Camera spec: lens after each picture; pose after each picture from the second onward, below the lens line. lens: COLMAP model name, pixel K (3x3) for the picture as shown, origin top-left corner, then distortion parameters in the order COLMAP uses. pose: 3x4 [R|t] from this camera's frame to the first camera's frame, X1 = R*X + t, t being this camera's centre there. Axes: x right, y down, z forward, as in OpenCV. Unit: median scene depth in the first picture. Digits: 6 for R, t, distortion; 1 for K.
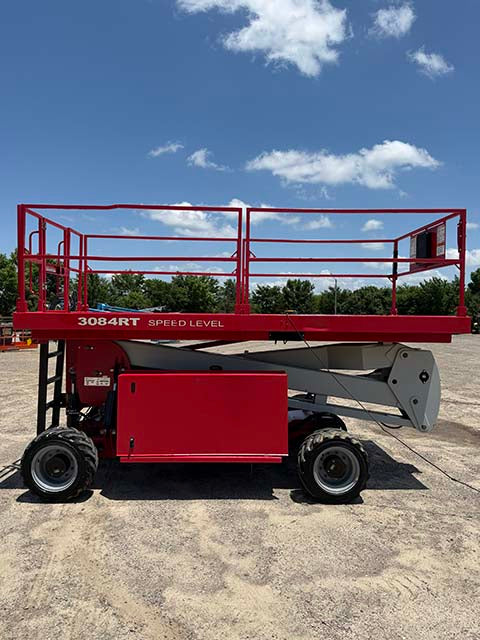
lens RADIAL K [[450.5, 0, 240.0], [0, 450.5, 320.0], [0, 0, 1]] dist [-0.000576, -0.001170]
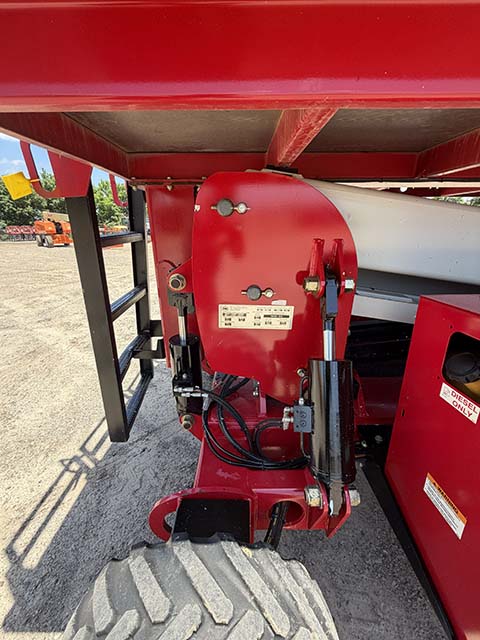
lens RADIAL K [[257.7, 0, 240.0], [0, 257.7, 320.0], [0, 0, 1]] dist [0.001386, 0.000486]
pose [[0.999873, -0.008035, -0.013794, -0.376706], [0.012174, 0.942756, 0.333262, 0.084737], [0.010326, -0.333387, 0.942734, 0.939817]]
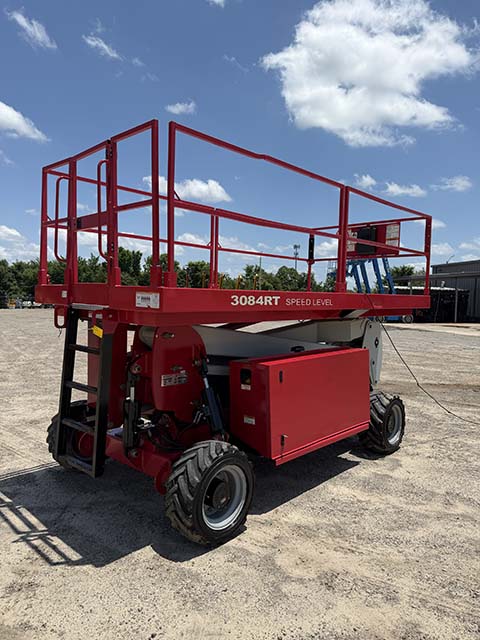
lens RADIAL K [[450.5, 0, 240.0], [0, 450.5, 320.0], [0, 0, 1]] dist [-0.000576, -0.001170]
pose [[0.705077, -0.038255, 0.708098, -0.886893], [0.000676, 0.998580, 0.053276, -0.004768], [-0.709130, -0.037085, 0.704102, 0.452614]]
